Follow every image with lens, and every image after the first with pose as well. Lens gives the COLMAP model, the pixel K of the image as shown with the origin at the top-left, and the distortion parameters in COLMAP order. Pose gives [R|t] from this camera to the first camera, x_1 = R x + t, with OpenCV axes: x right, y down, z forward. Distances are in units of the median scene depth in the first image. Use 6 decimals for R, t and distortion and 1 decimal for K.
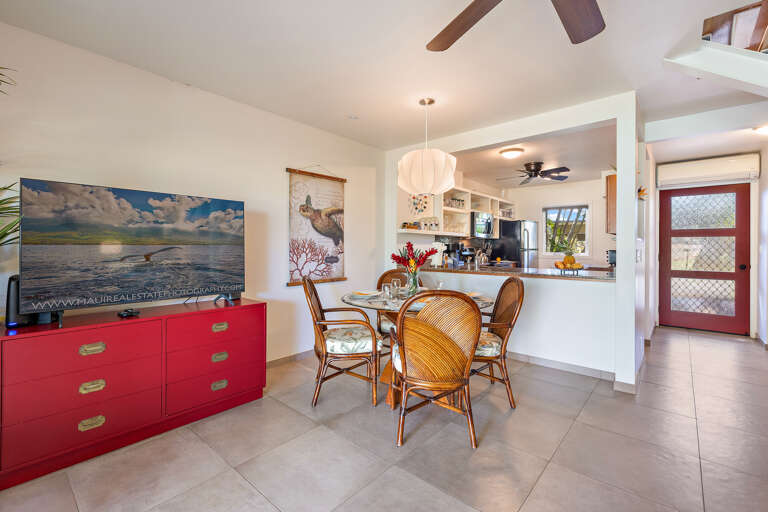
lens RADIAL K [[334.8, 0, 357.7], [0, 334.8, 246.6], [0, 0, 1]] dist [-0.022313, -0.000008]
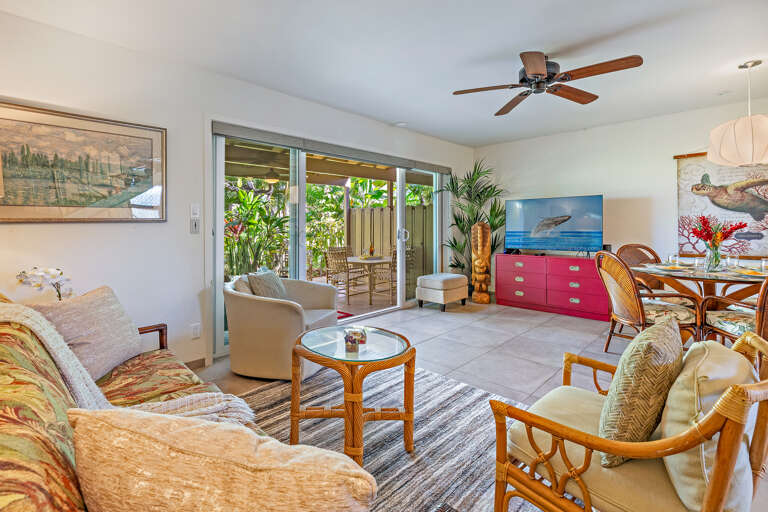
lens RADIAL K [[353.2, 0, 385.6], [0, 353.2, 225.2], [0, 0, 1]] dist [0.001389, 0.000599]
pose [[-0.011233, -0.004226, -0.999928, 0.621741], [0.008772, 0.999952, -0.004325, 0.002856], [0.999898, -0.008820, -0.011195, -0.001372]]
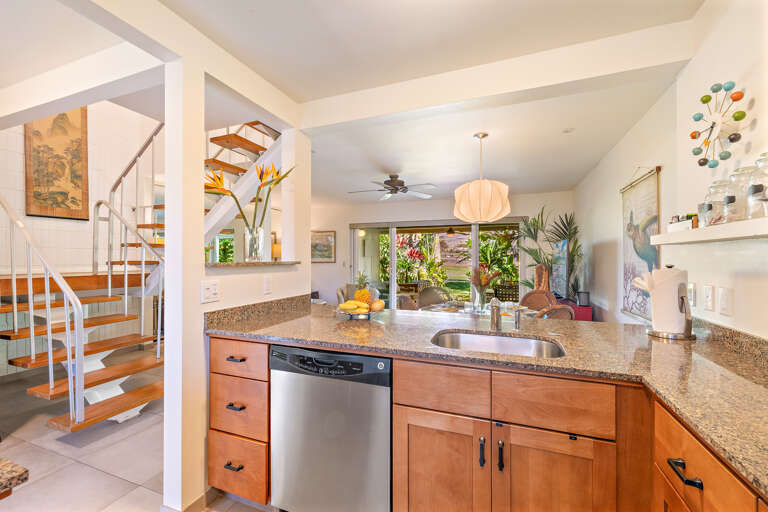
lens RADIAL K [[323.5, 0, 384.0], [0, 323.5, 256.0], [0, 0, 1]] dist [0.000939, -0.000019]
pose [[-0.921273, -0.009035, -0.388811, 0.468414], [-0.004118, 0.999901, -0.013477, -0.016280], [0.388894, -0.010815, -0.921219, 0.952059]]
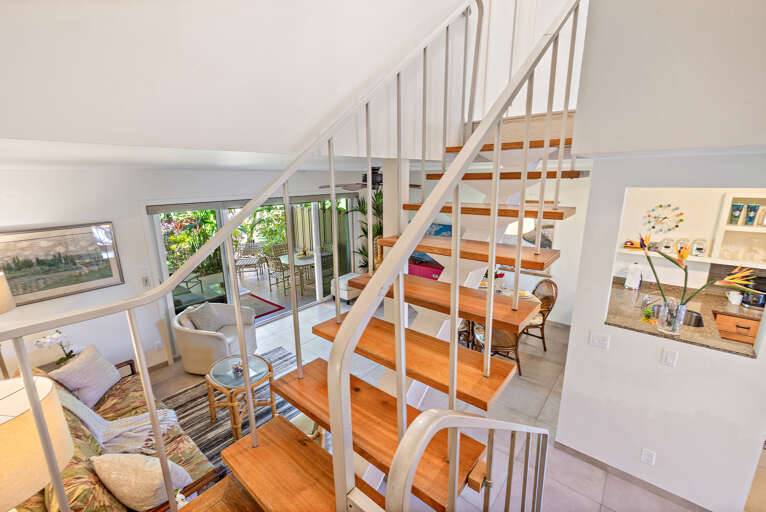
lens RADIAL K [[322.6, 0, 383.0], [0, 322.6, 256.0], [0, 0, 1]] dist [0.000939, -0.000019]
pose [[0.069008, 0.228454, -0.971106, 0.804549], [0.014709, 0.973088, 0.229966, -0.203957], [0.997508, -0.030154, 0.063790, 0.179022]]
